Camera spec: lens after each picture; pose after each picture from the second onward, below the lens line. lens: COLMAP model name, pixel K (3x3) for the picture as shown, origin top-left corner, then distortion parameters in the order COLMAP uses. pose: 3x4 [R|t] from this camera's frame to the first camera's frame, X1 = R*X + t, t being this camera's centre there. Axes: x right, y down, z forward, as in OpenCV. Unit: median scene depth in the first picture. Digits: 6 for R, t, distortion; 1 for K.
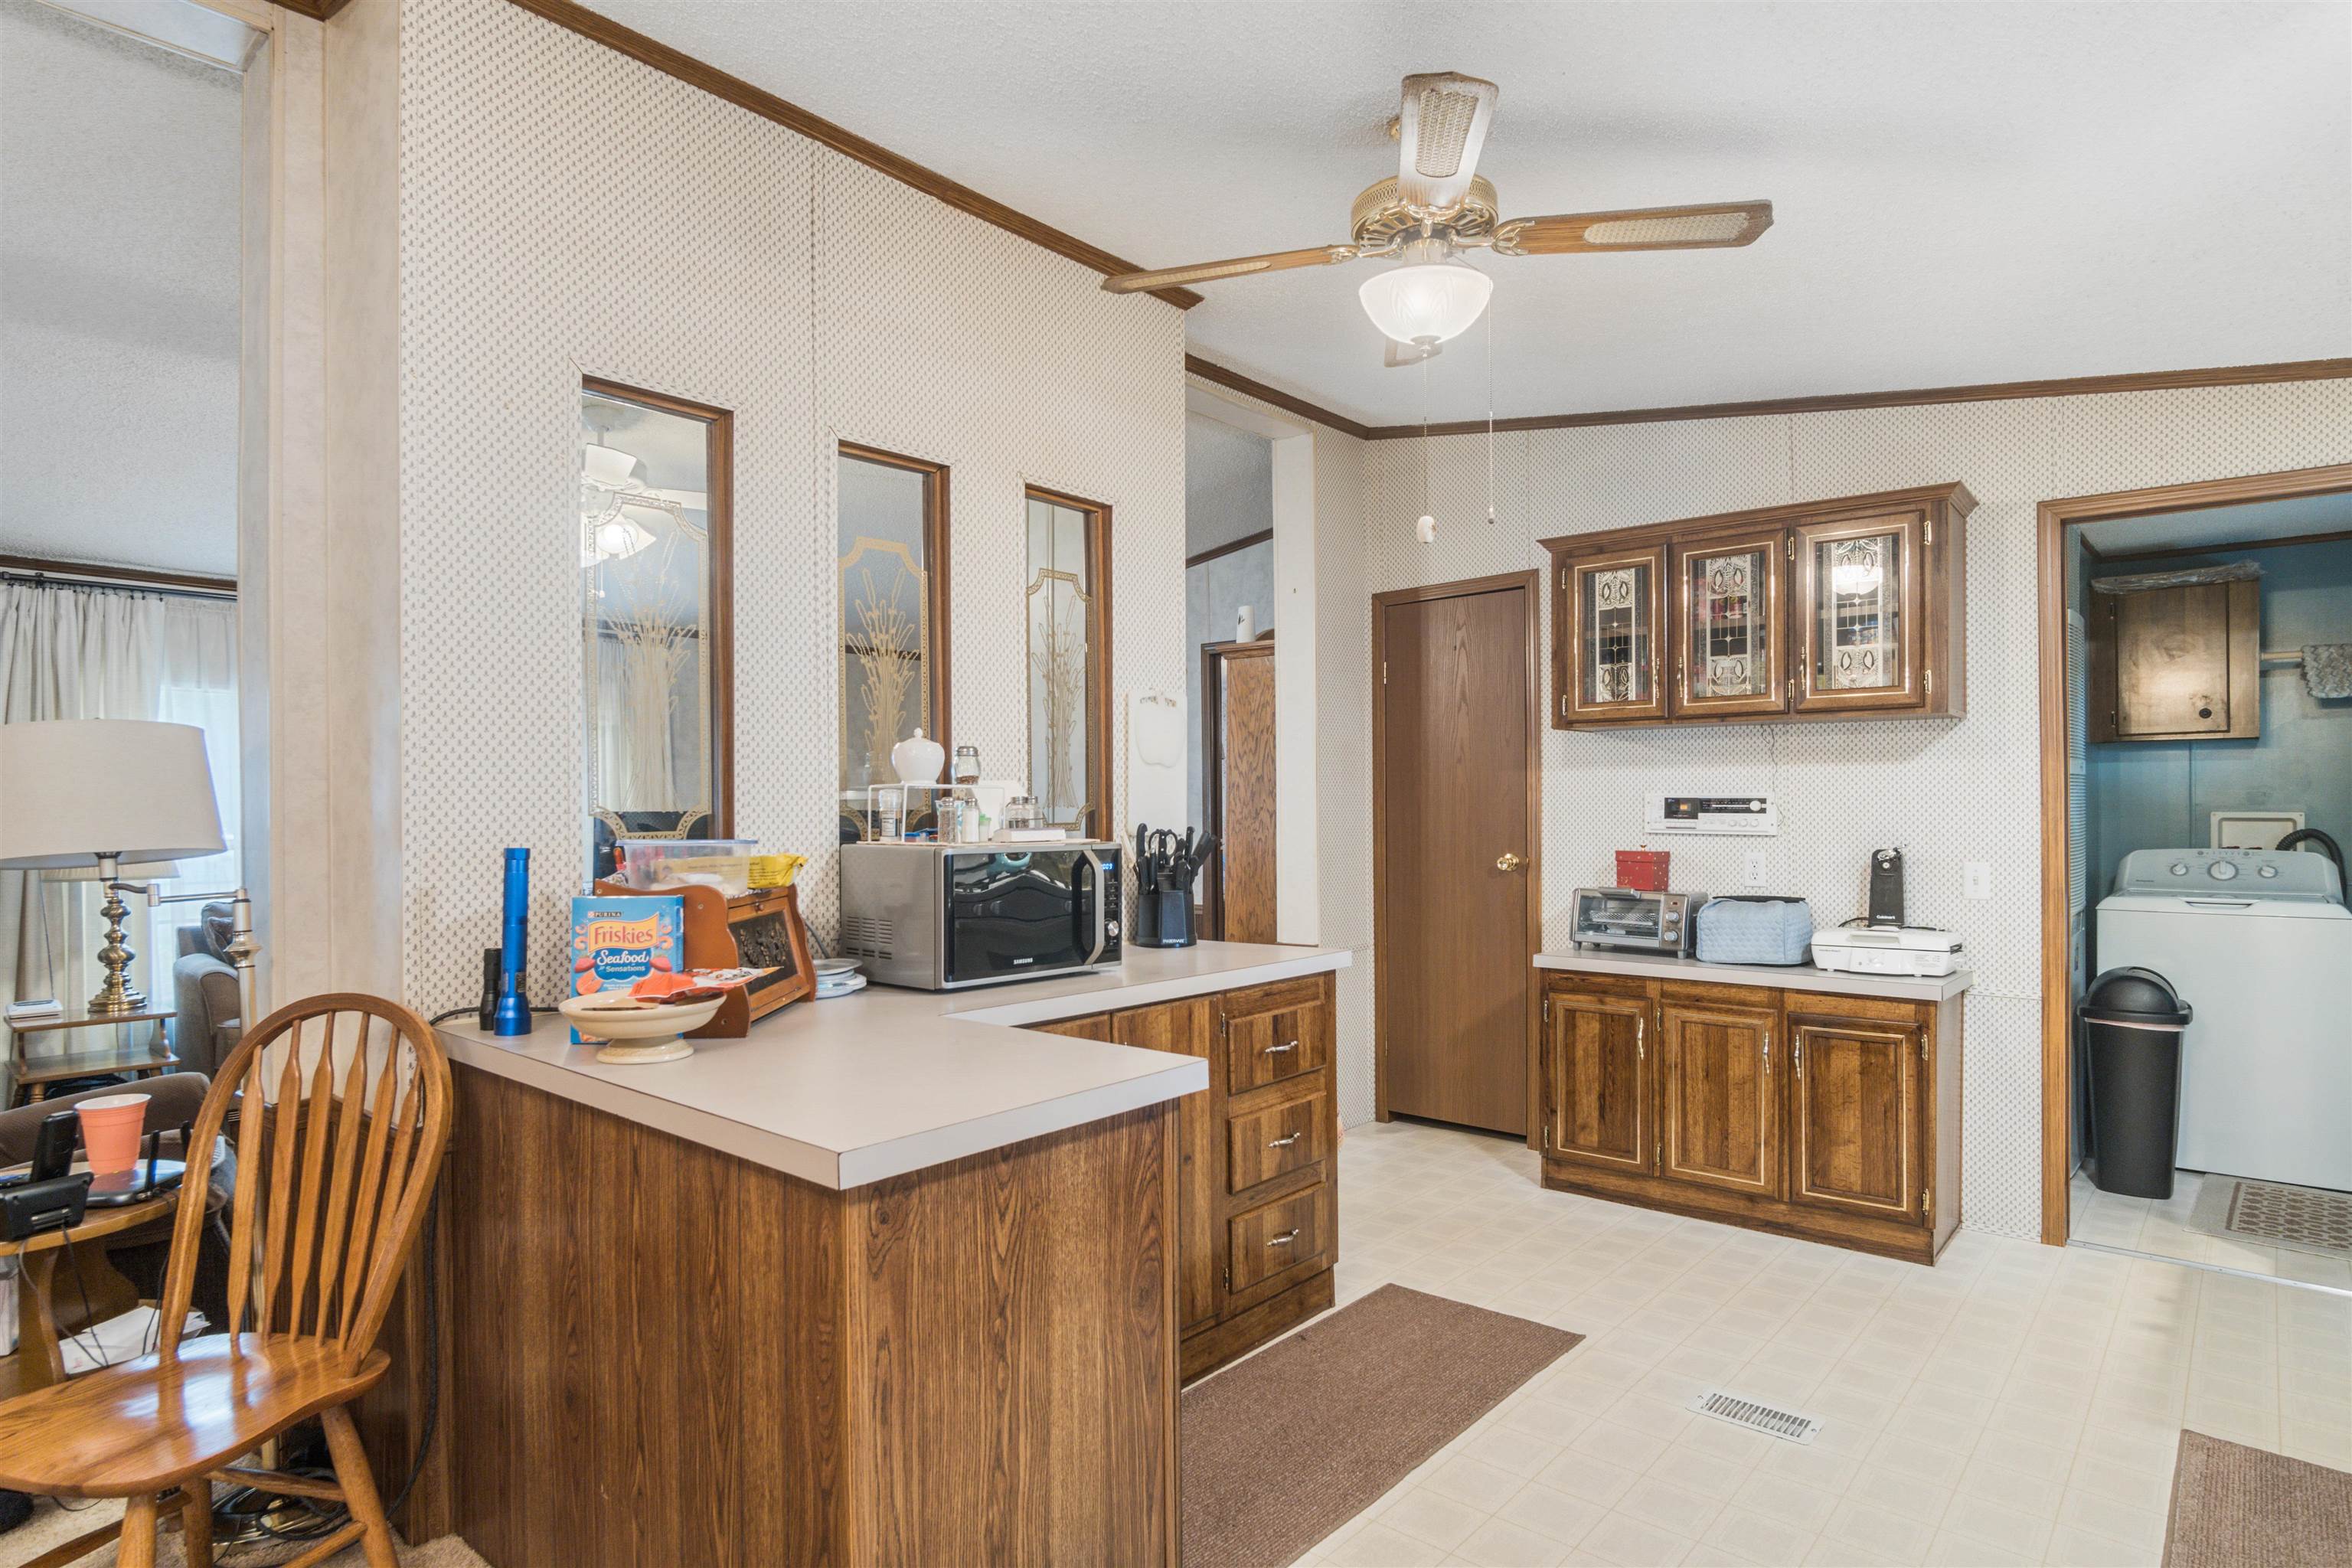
lens RADIAL K [[1271.2, 0, 1200.2], [0, 1271.2, 801.5], [0, 0, 1]] dist [-0.020203, 0.007467]
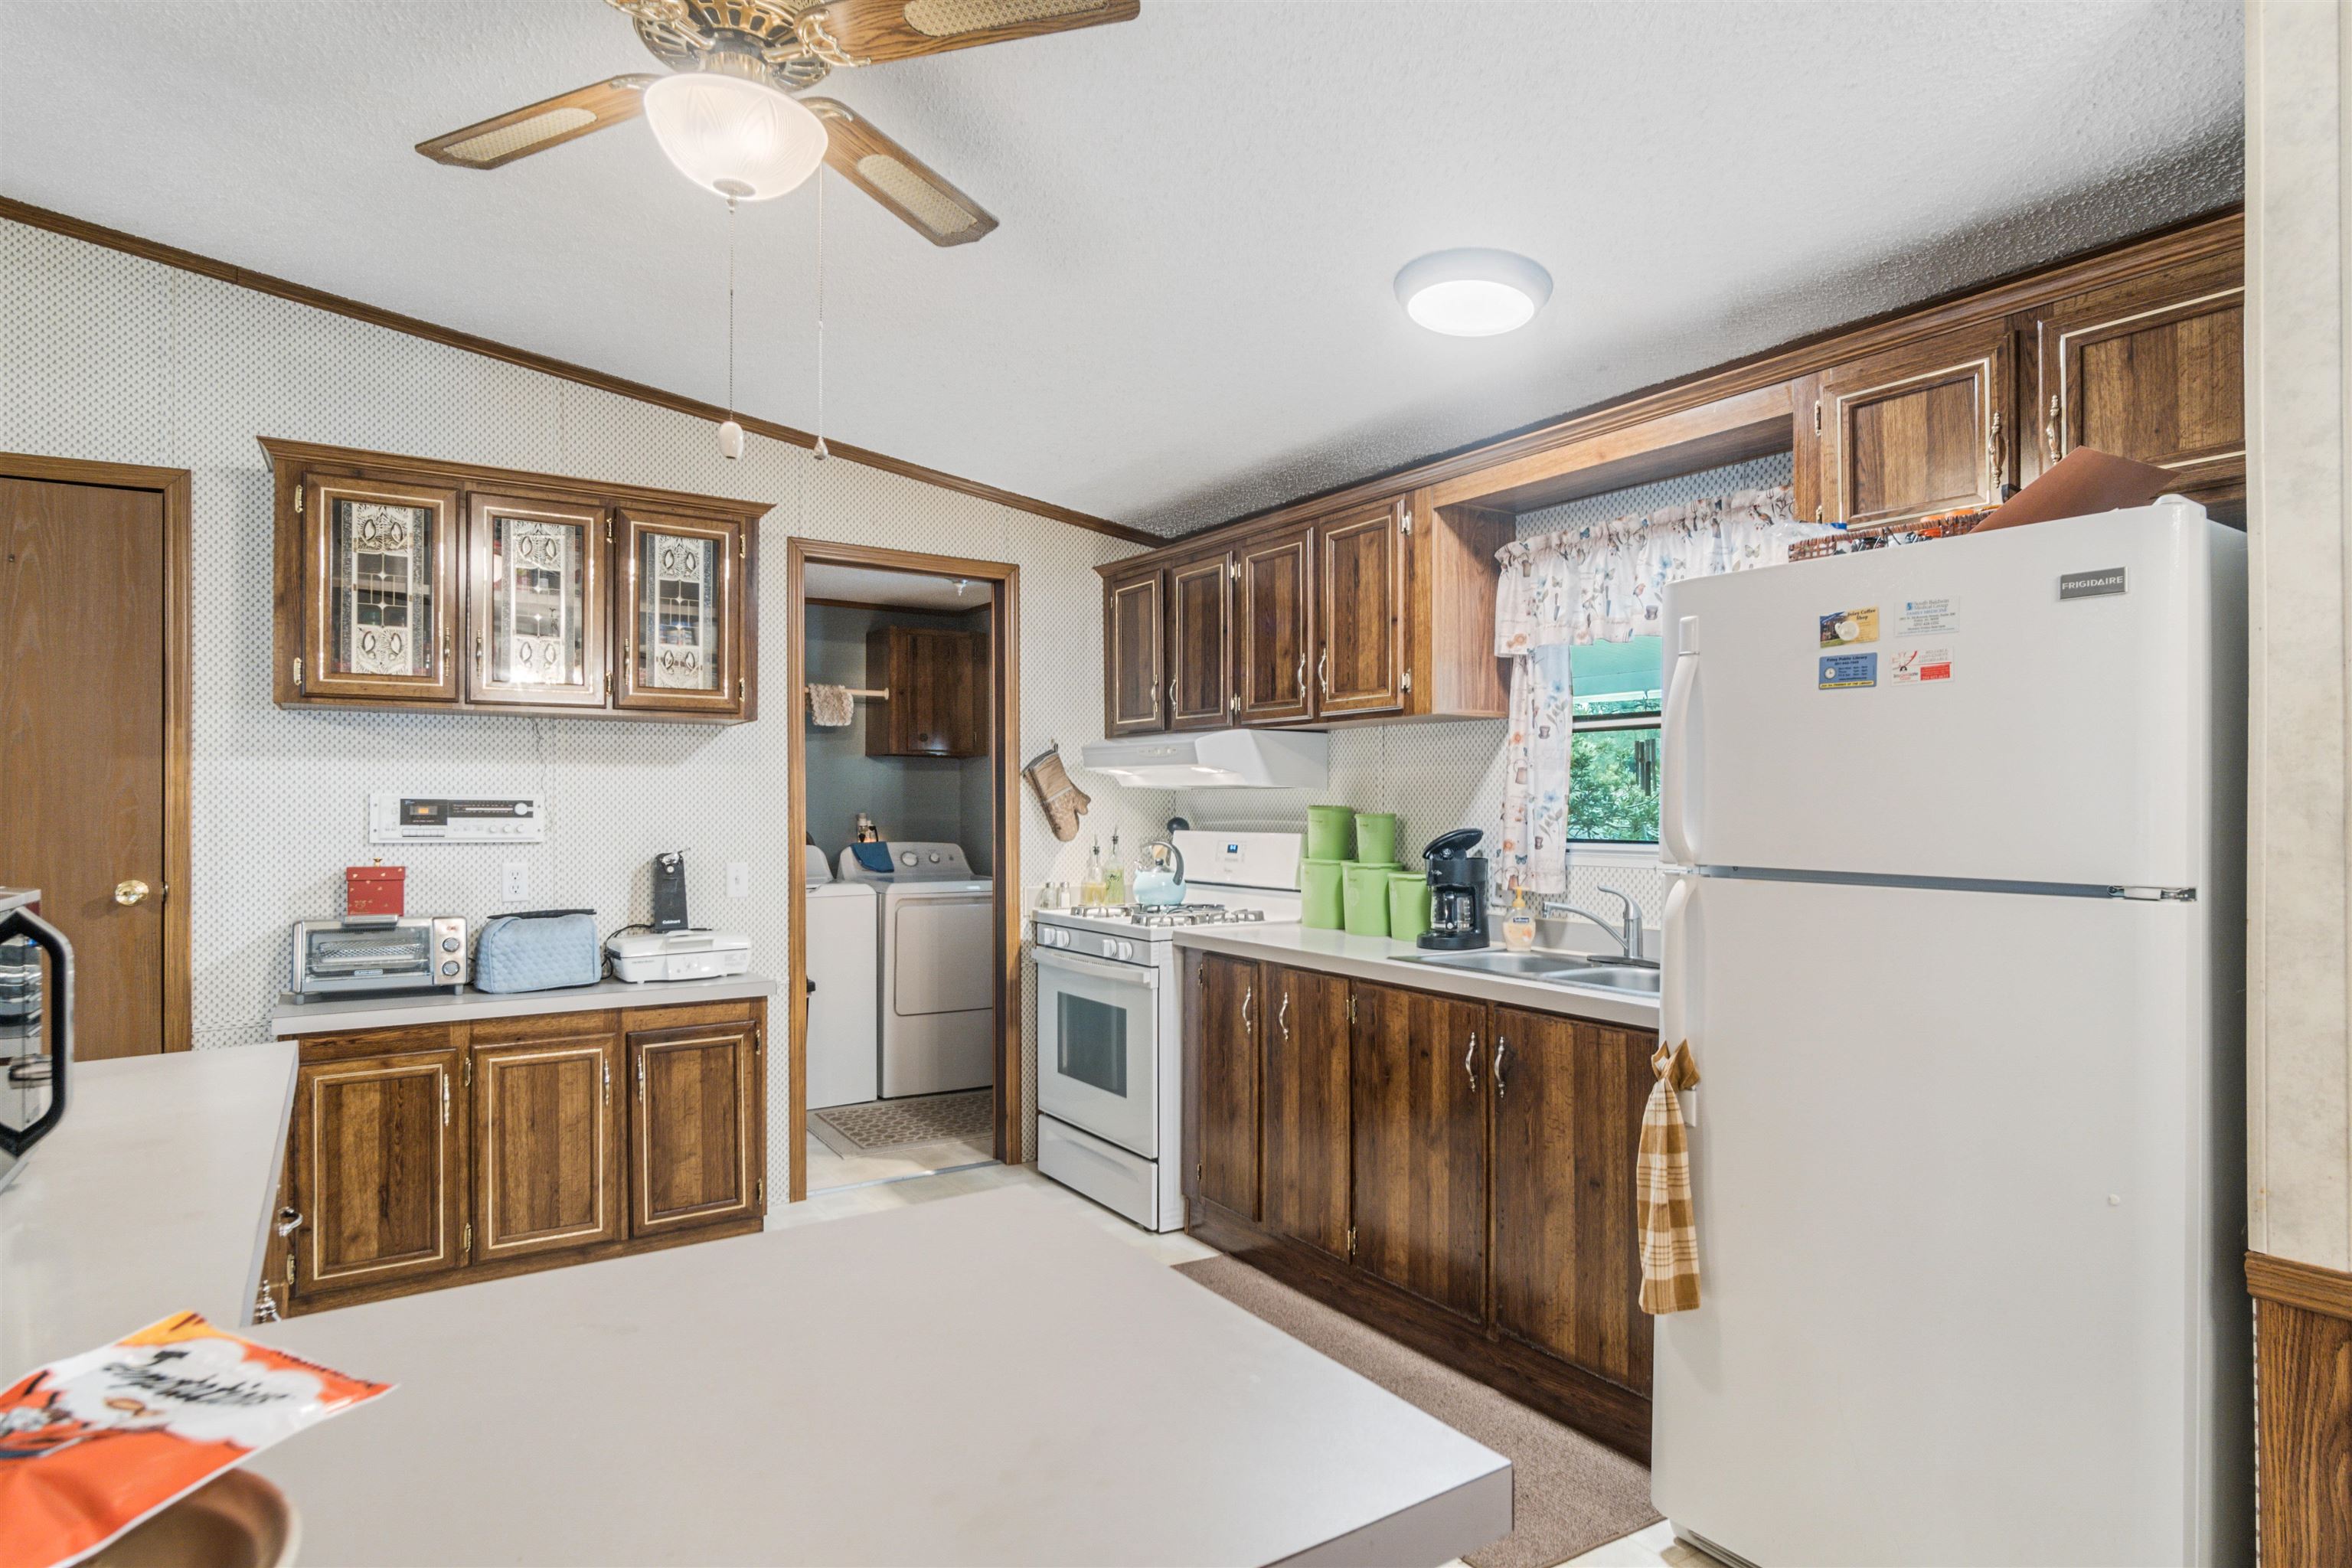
lens RADIAL K [[1271.2, 0, 1179.2], [0, 1271.2, 785.1], [0, 0, 1]] dist [-0.020203, 0.007467]
pose [[0.272806, 0.017110, 0.961917, -0.303938], [-0.005496, 0.999853, -0.016226, -0.001587], [-0.962053, -0.000860, 0.272860, 0.346015]]
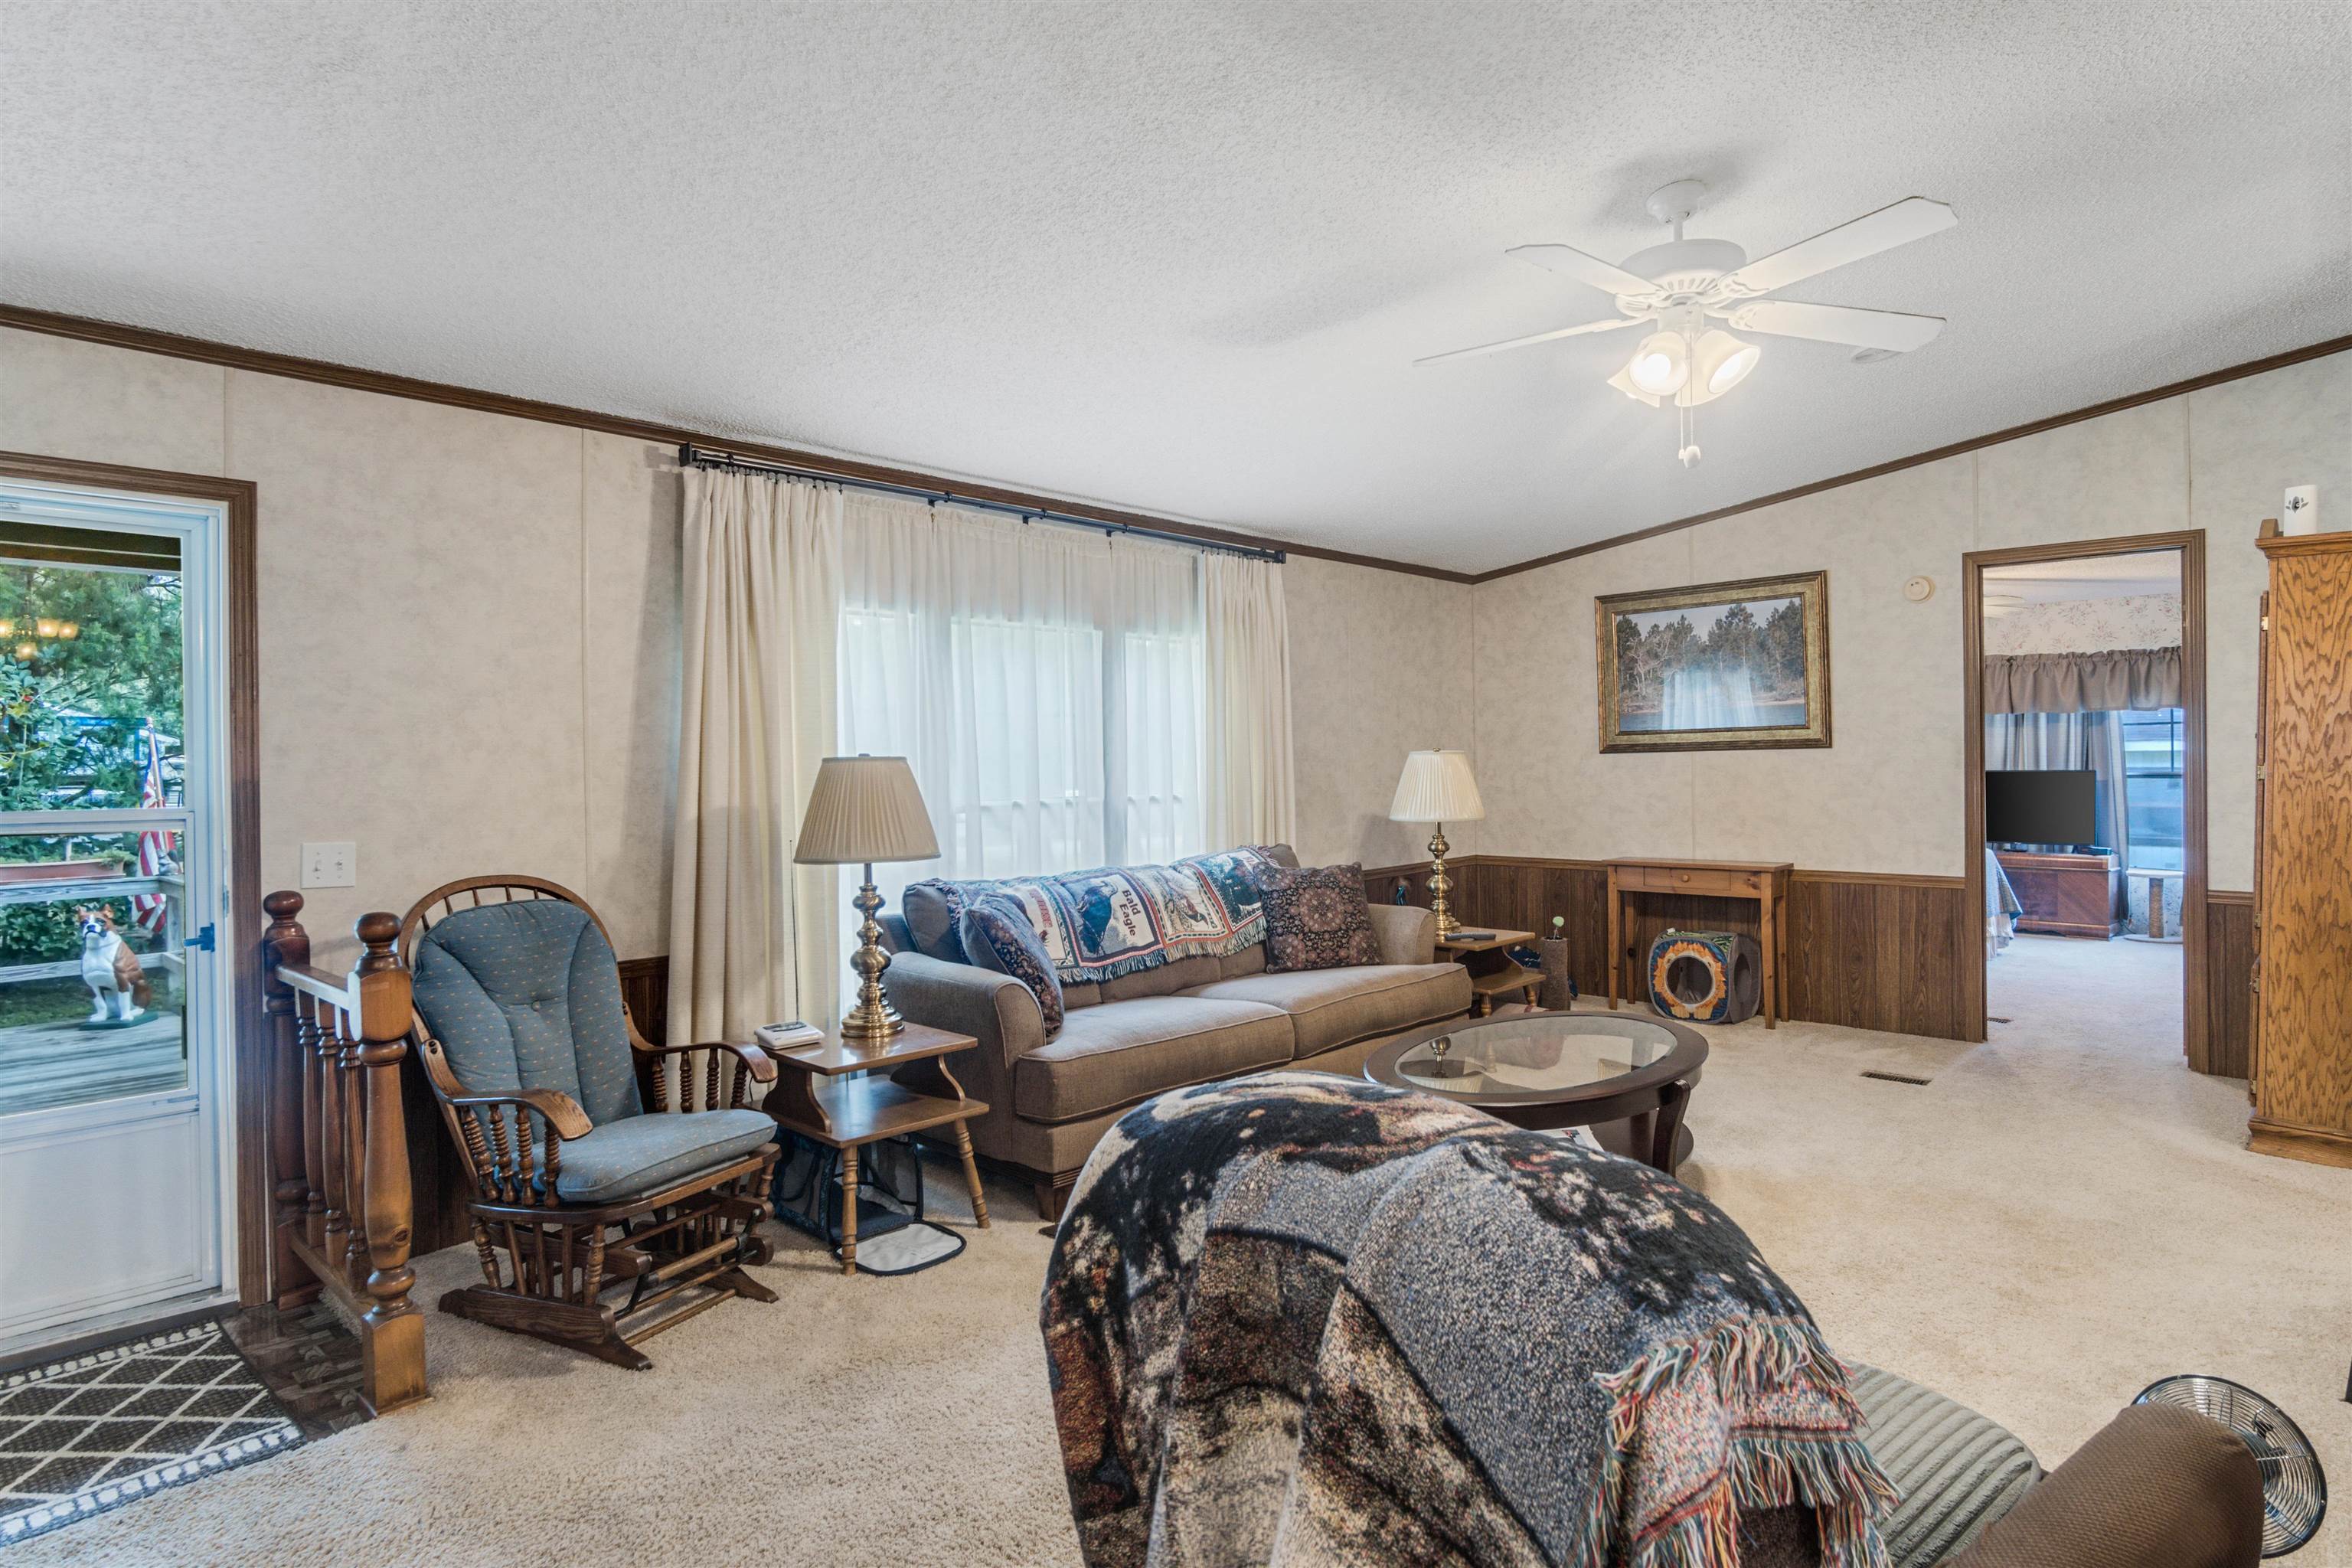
lens RADIAL K [[1271.2, 0, 1162.0], [0, 1271.2, 771.1], [0, 0, 1]] dist [-0.020203, 0.007467]
pose [[0.998302, -0.003137, -0.058166, -0.796778], [0.004264, 0.999805, 0.019263, -0.005395], [0.058095, -0.019478, 0.998121, 0.319063]]
